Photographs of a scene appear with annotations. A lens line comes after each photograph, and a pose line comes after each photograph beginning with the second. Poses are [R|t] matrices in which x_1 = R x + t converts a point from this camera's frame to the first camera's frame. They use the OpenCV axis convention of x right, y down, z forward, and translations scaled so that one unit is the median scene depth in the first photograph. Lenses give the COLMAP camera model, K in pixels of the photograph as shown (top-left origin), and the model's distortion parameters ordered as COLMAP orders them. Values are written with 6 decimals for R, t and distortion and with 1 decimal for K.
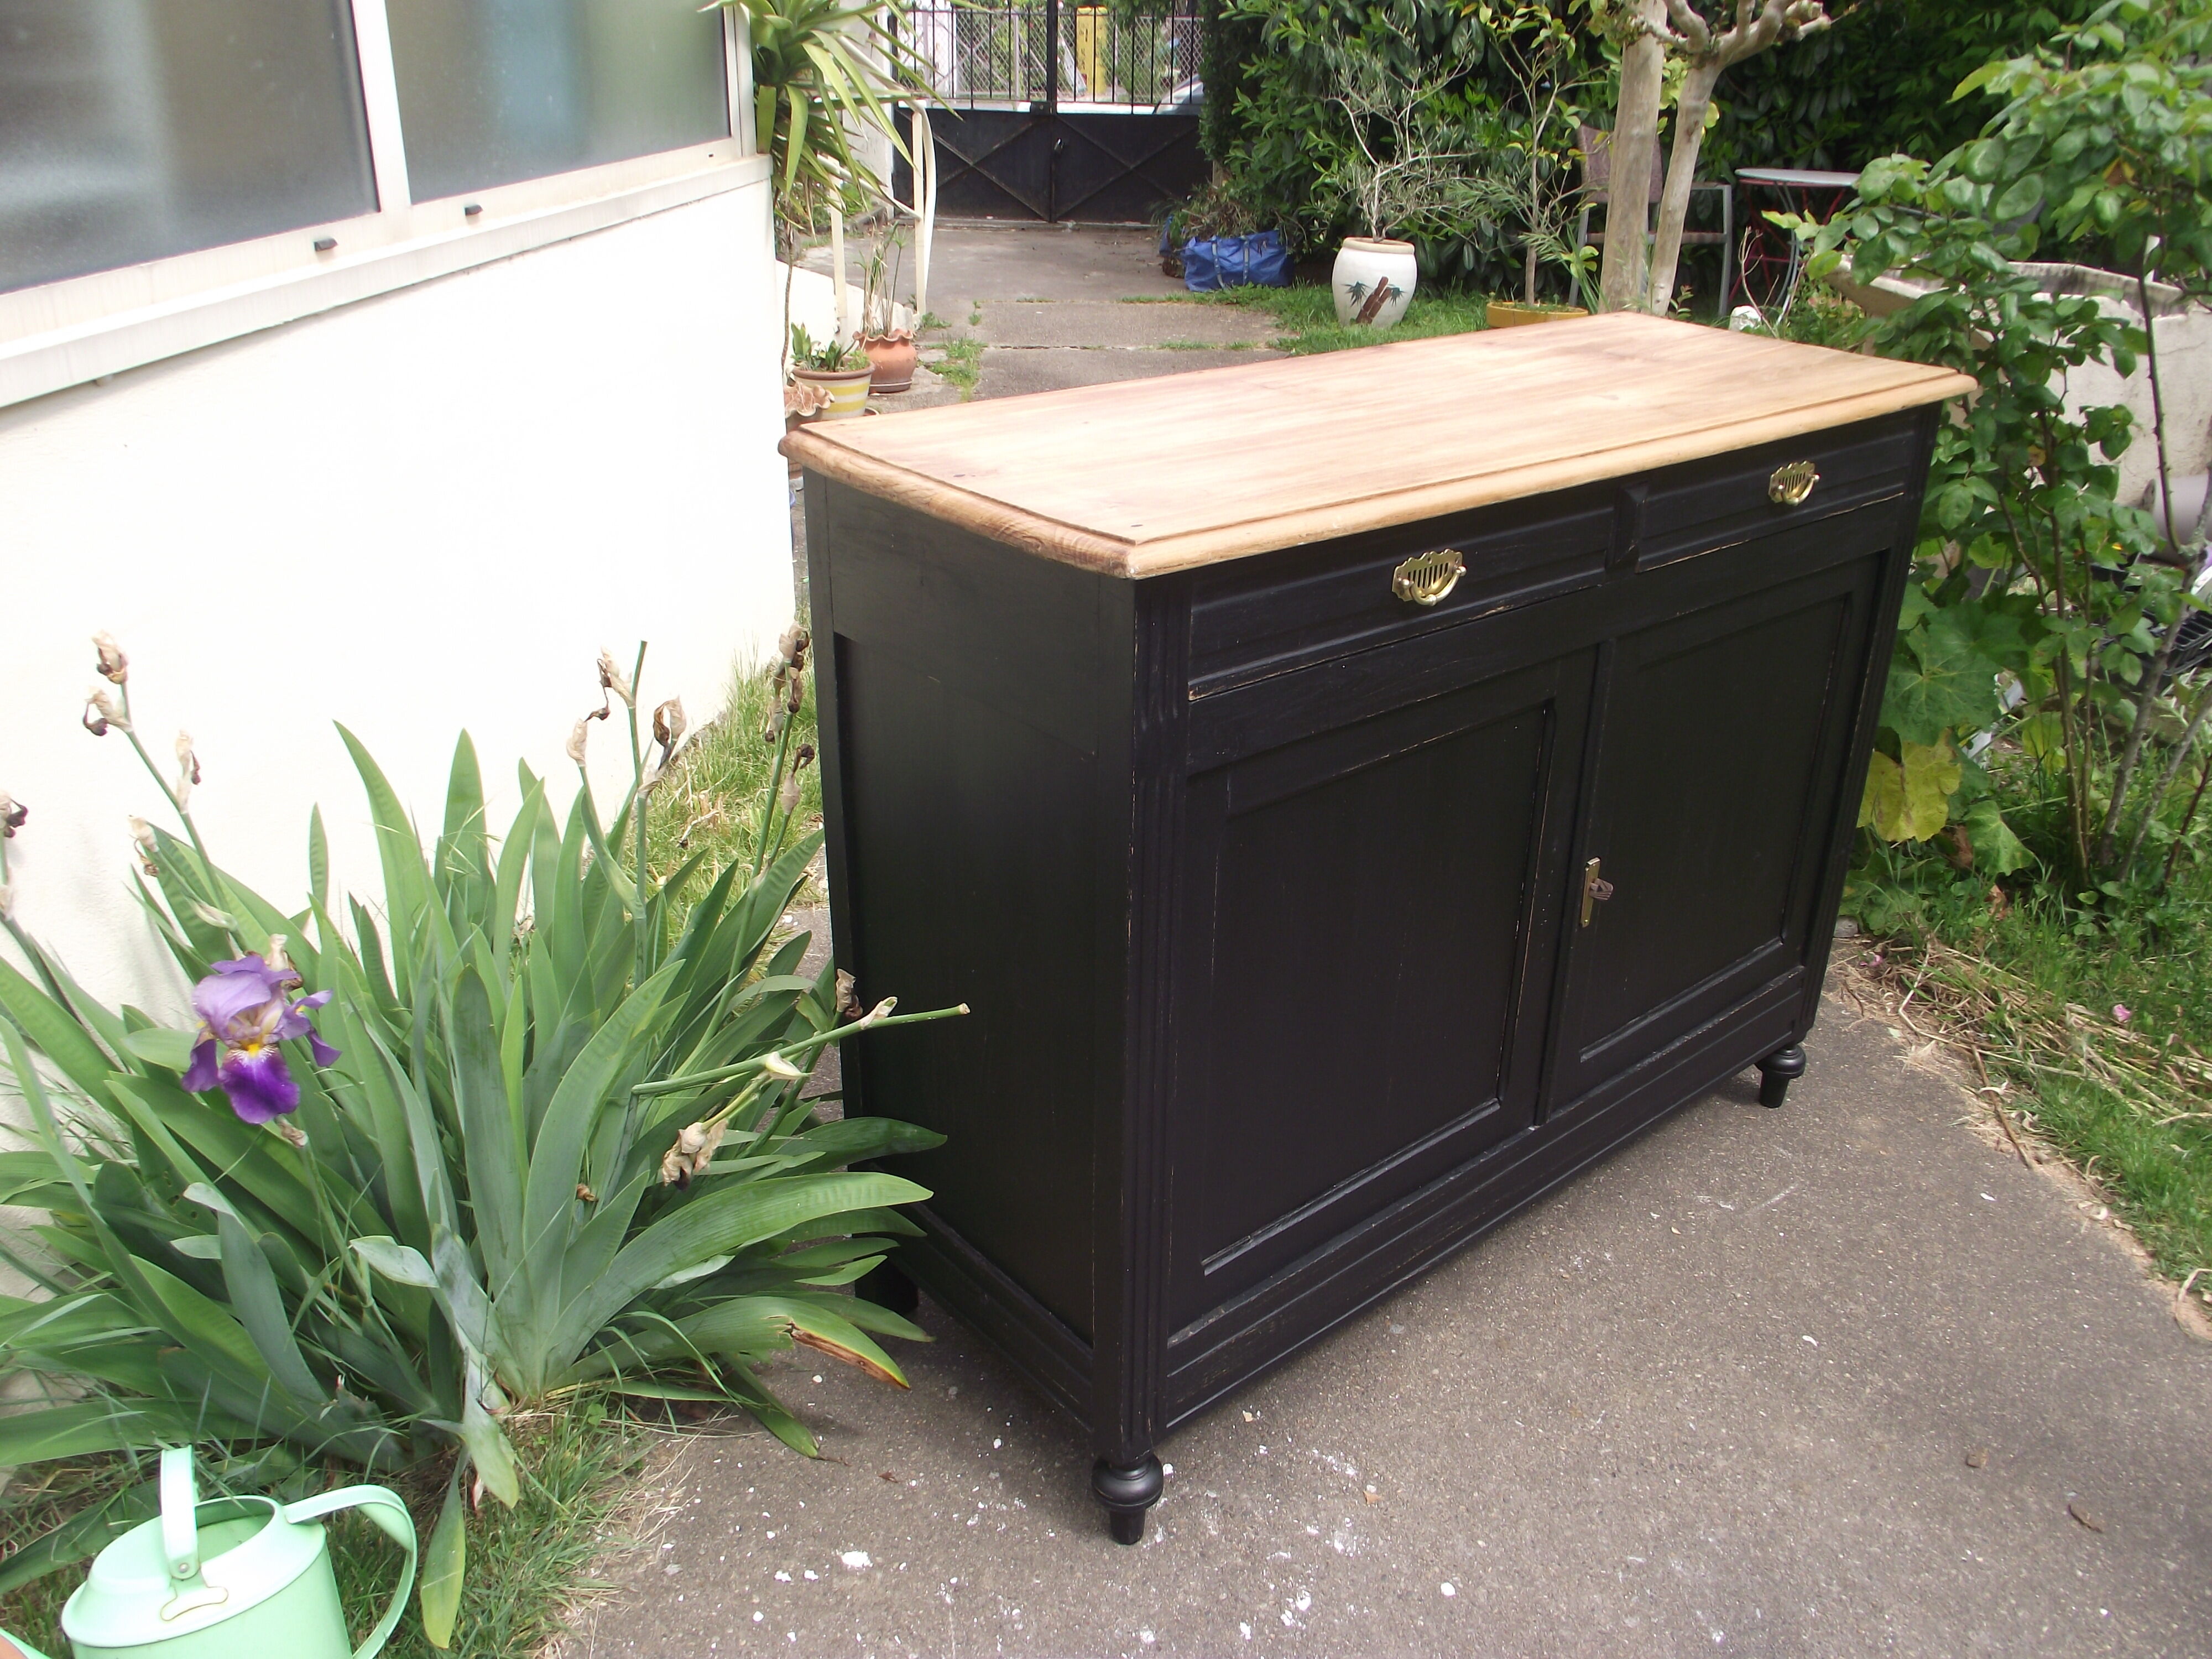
lens RADIAL K [[1766.4, 0, 1104.9], [0, 1766.4, 830.4], [0, 0, 1]] dist [-0.078388, 0.044843]
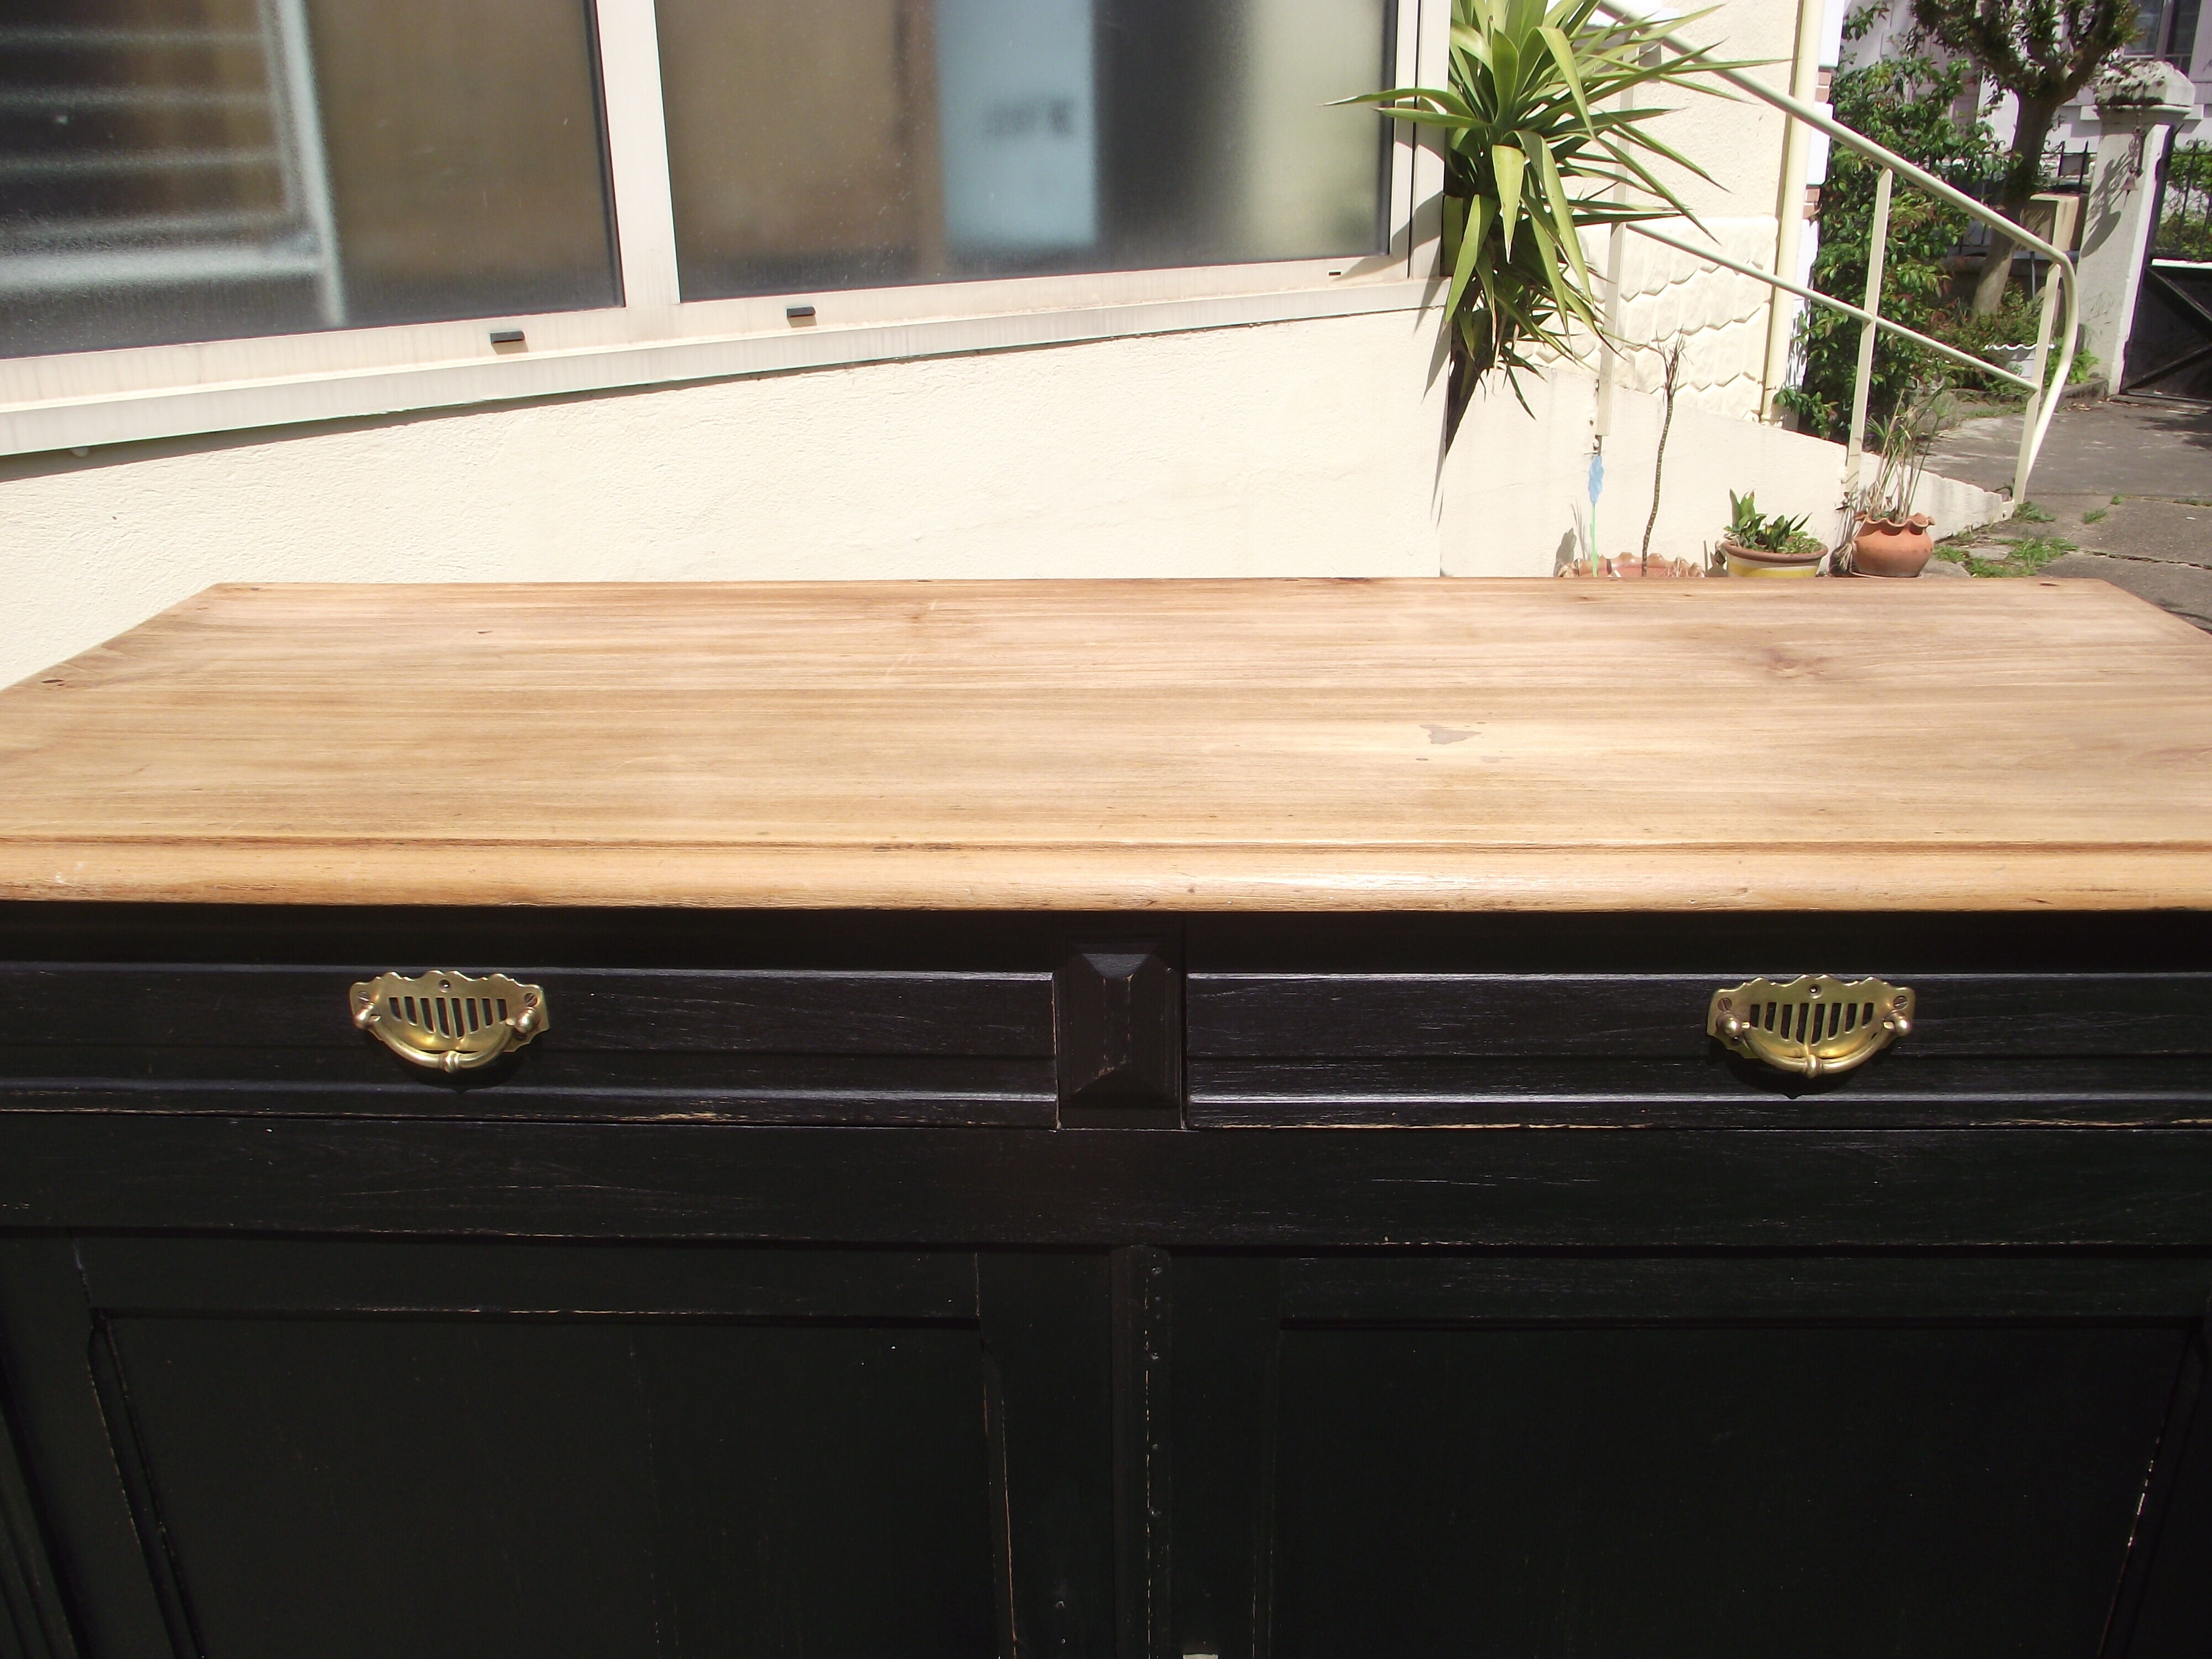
lens RADIAL K [[1766.4, 0, 1122.4], [0, 1766.4, 836.8], [0, 0, 1]] dist [-0.078388, 0.044843]
pose [[0.753529, 0.212983, -0.621959, 0.411912], [-0.259038, 0.965720, 0.016865, -0.163931], [0.604230, 0.148403, 0.782868, 0.458989]]
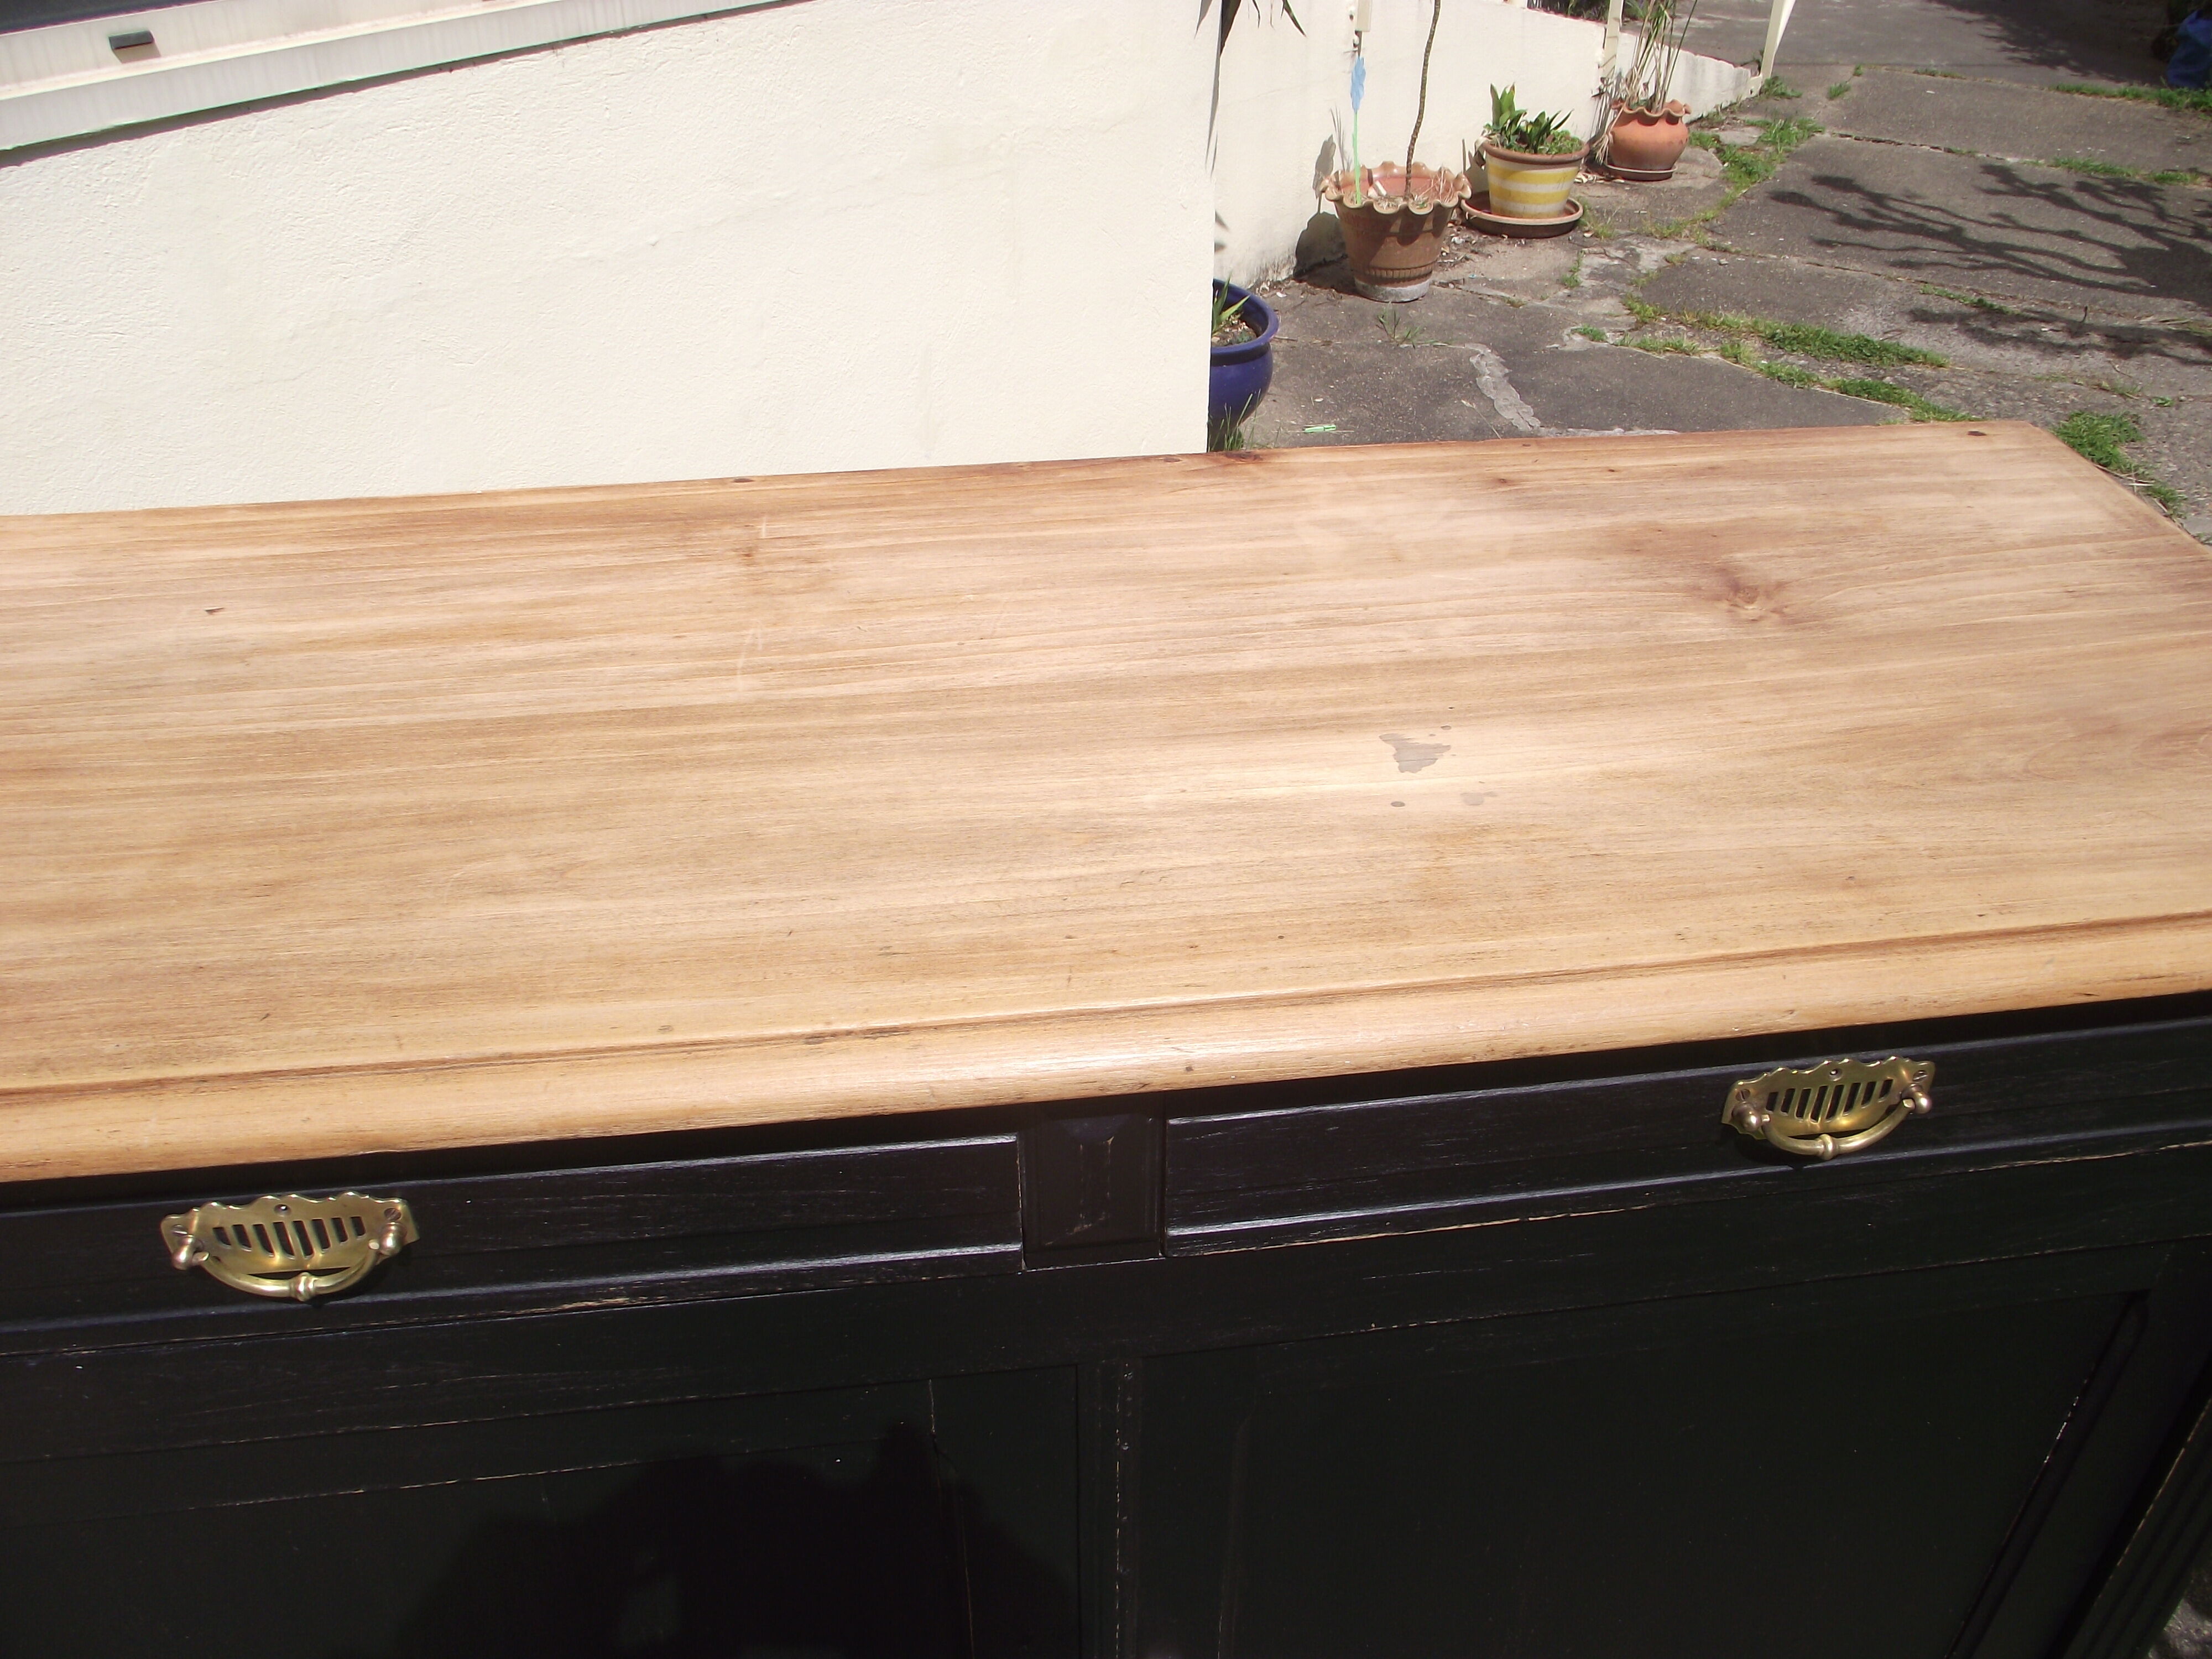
lens RADIAL K [[1766.4, 0, 1119.8], [0, 1766.4, 827.8], [0, 0, 1]] dist [-0.078388, 0.044843]
pose [[0.848713, 0.293397, -0.440005, 0.328886], [-0.219723, 0.952414, 0.211257, -0.240443], [0.481049, -0.082618, 0.872792, 0.475816]]
